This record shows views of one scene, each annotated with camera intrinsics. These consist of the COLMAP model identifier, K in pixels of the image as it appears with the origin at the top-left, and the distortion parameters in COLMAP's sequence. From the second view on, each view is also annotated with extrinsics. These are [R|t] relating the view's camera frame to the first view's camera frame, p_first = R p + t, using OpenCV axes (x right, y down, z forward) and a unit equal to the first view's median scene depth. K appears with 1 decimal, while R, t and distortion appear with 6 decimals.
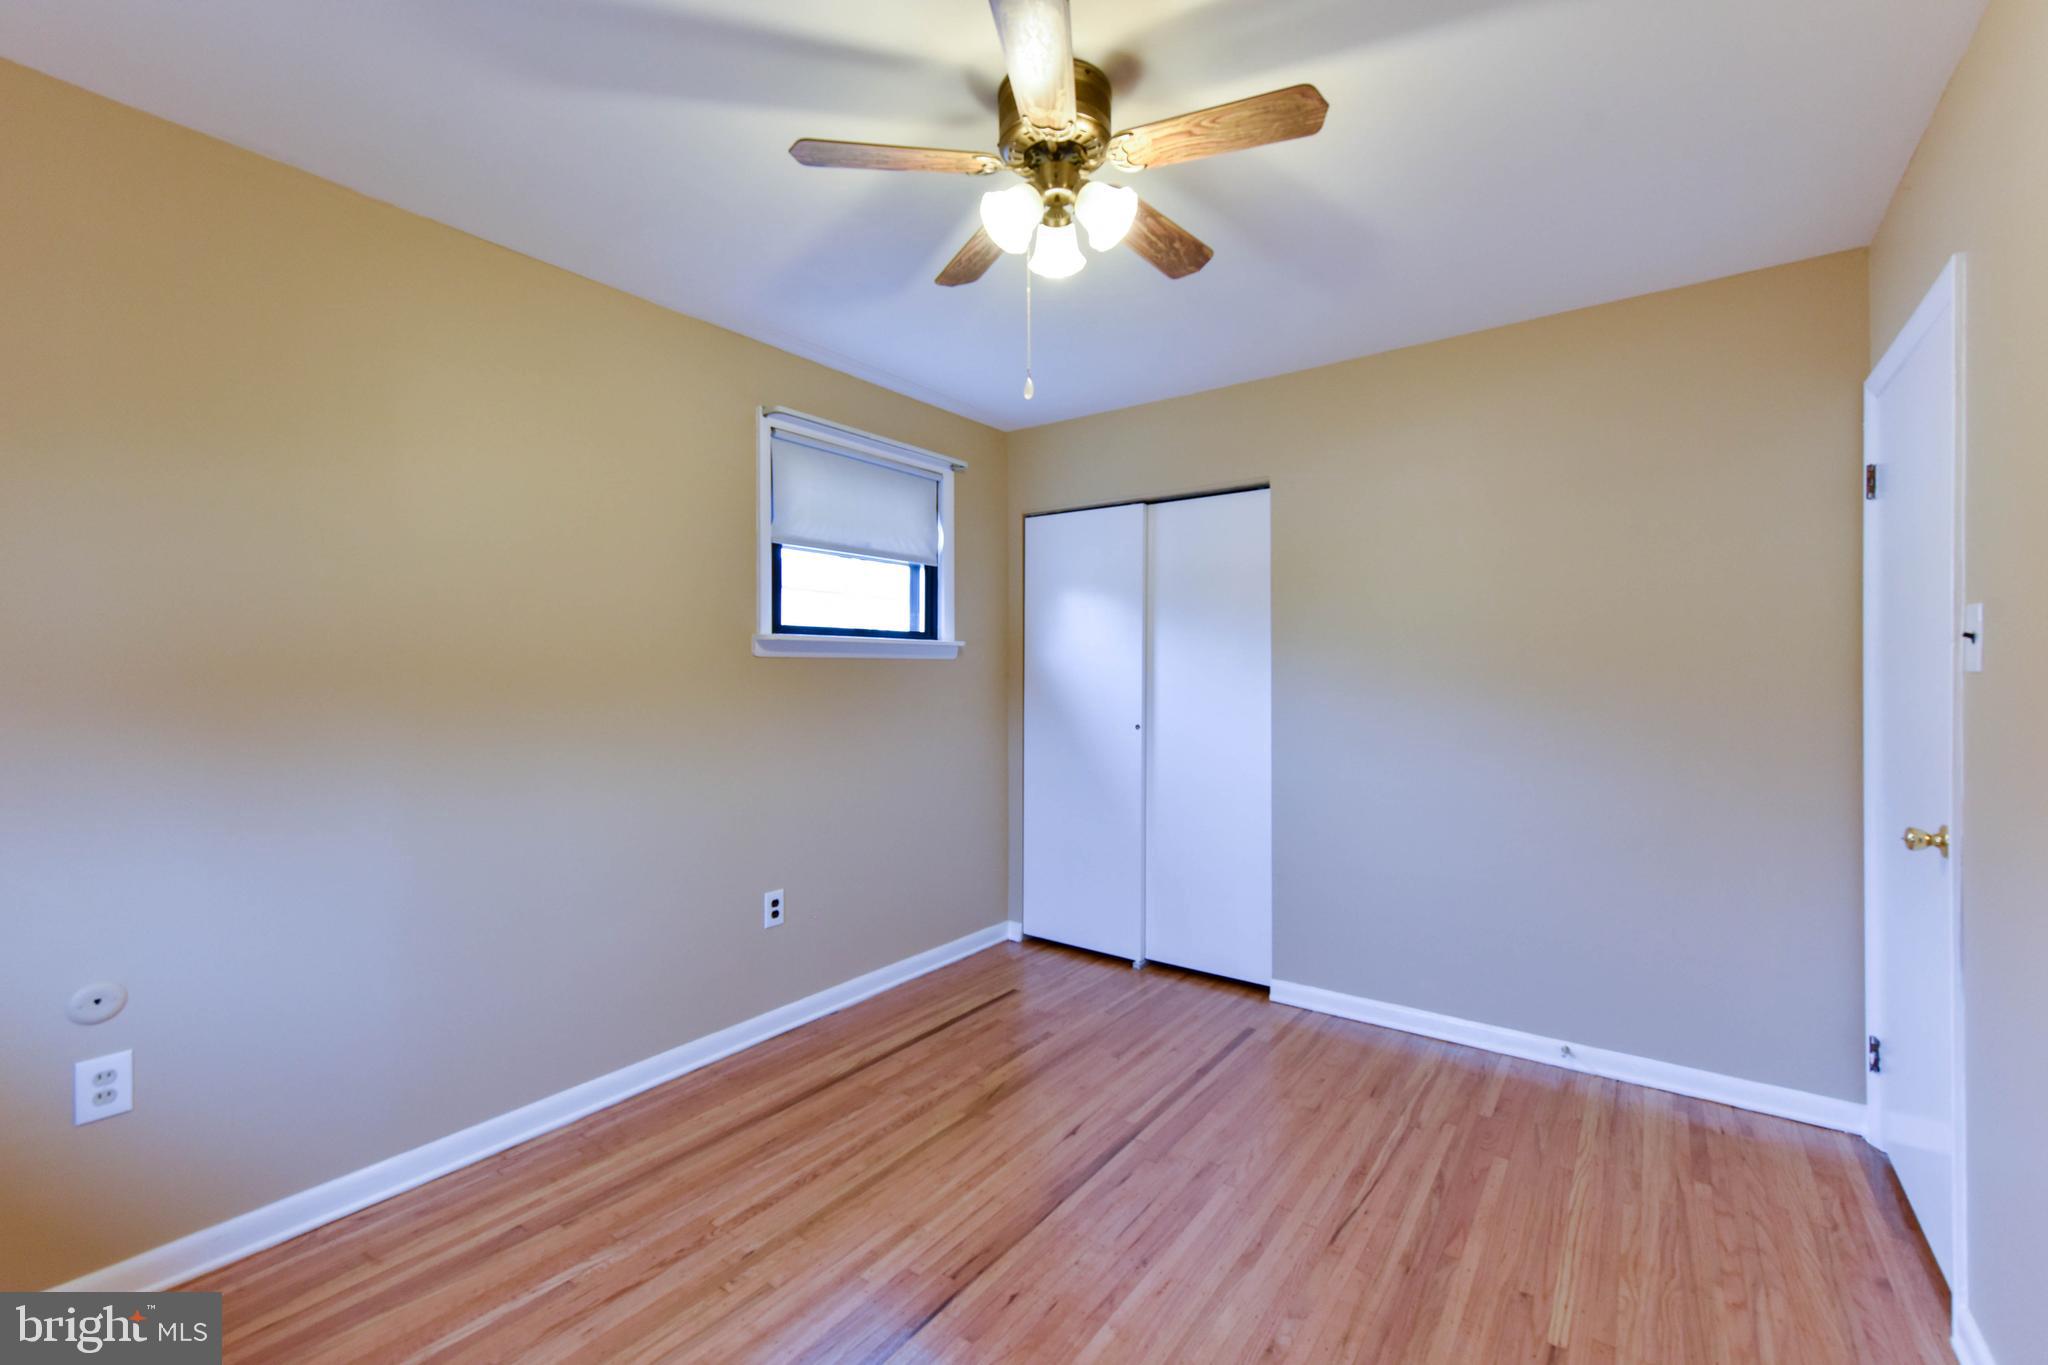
lens RADIAL K [[855.9, 0, 1028.6], [0, 855.9, 676.0], [0, 0, 1]] dist [0.005627, -0.000873]
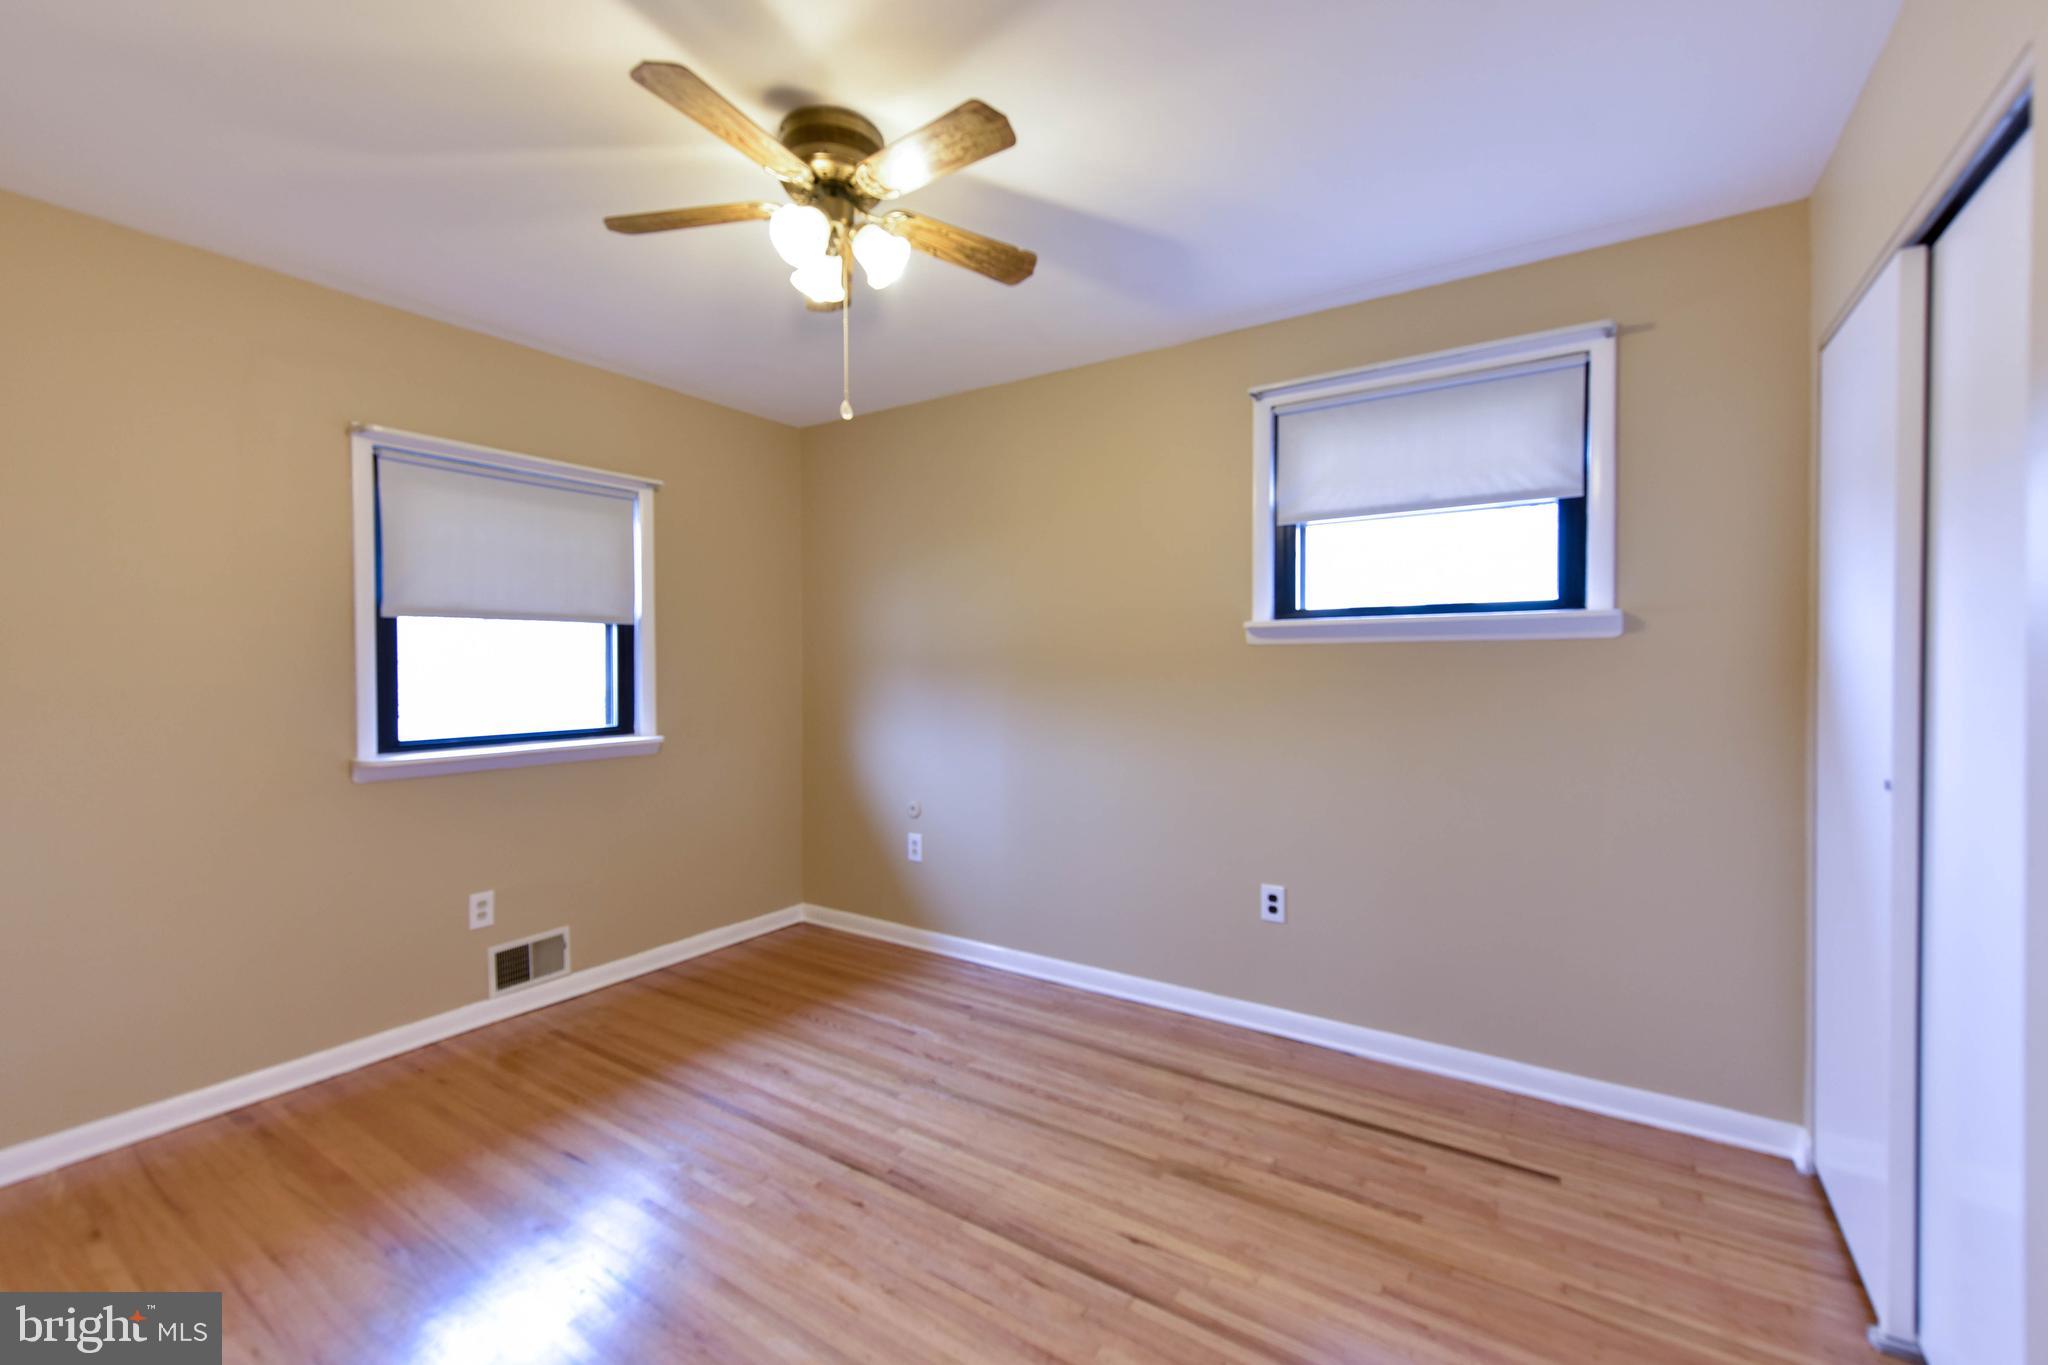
lens RADIAL K [[847.5, 0, 1027.7], [0, 847.5, 674.5], [0, 0, 1]] dist [0.001585, -0.000530]
pose [[0.044805, 0.013116, -0.998910, 0.828030], [0.000024, 0.999914, 0.013130, -0.000978], [0.998996, -0.000612, 0.044801, 0.869611]]
